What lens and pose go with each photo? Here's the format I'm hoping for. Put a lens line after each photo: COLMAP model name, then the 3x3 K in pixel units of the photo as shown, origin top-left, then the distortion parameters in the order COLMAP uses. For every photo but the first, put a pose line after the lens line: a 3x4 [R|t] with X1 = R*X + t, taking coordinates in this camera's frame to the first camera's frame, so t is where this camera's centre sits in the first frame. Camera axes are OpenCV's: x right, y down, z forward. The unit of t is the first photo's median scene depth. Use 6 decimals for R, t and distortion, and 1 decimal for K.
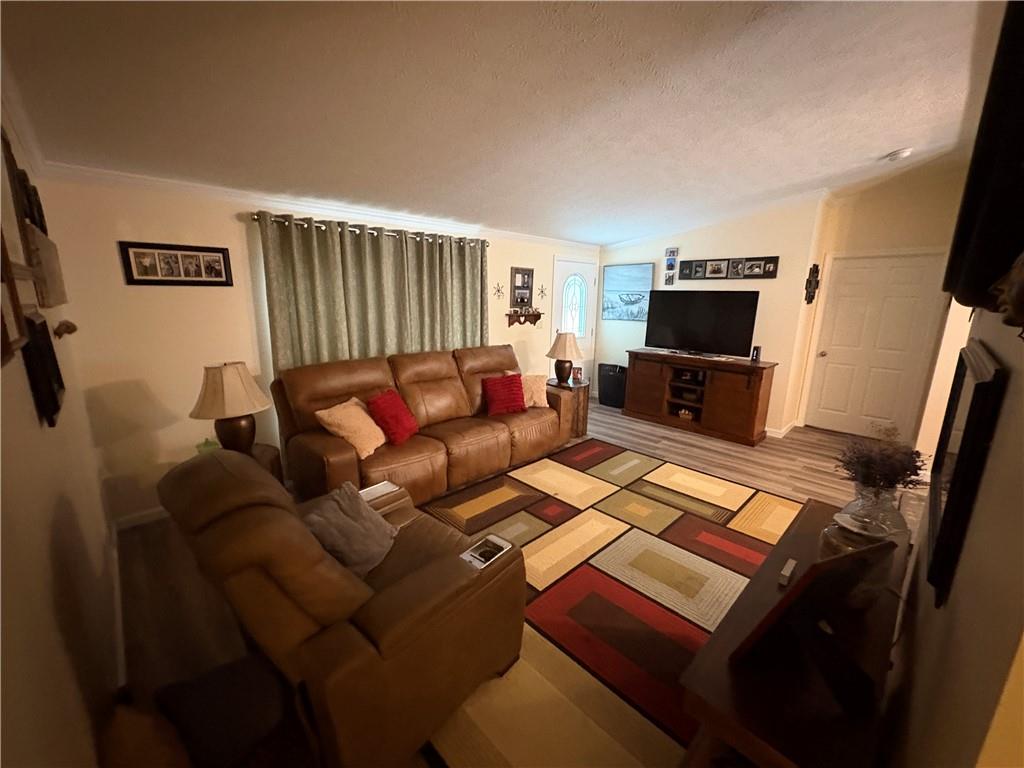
lens RADIAL K [[409.6, 0, 508.7], [0, 409.6, 379.6], [0, 0, 1]] dist [0.000012, -0.000031]
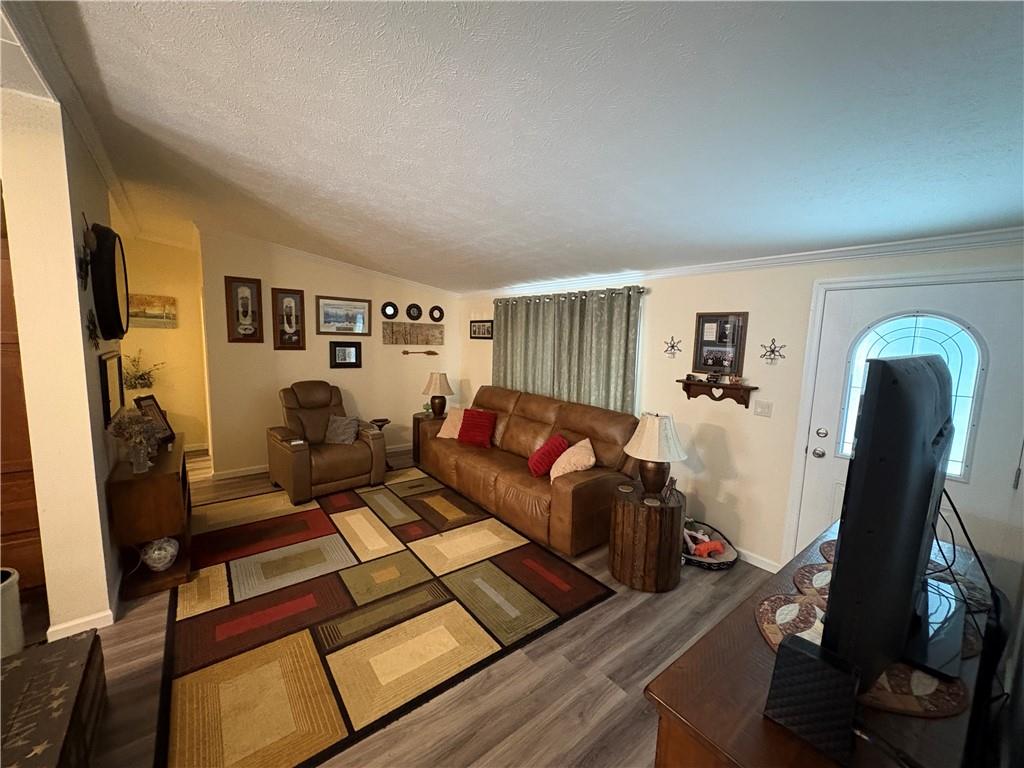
lens RADIAL K [[404.6, 0, 510.4], [0, 404.6, 384.3], [0, 0, 1]] dist [0.000654, 0.000024]
pose [[-0.103401, 0.099649, -0.989636, 0.838920], [-0.237111, 0.963814, 0.121823, -0.196811], [0.965964, 0.247250, -0.076031, 0.908080]]
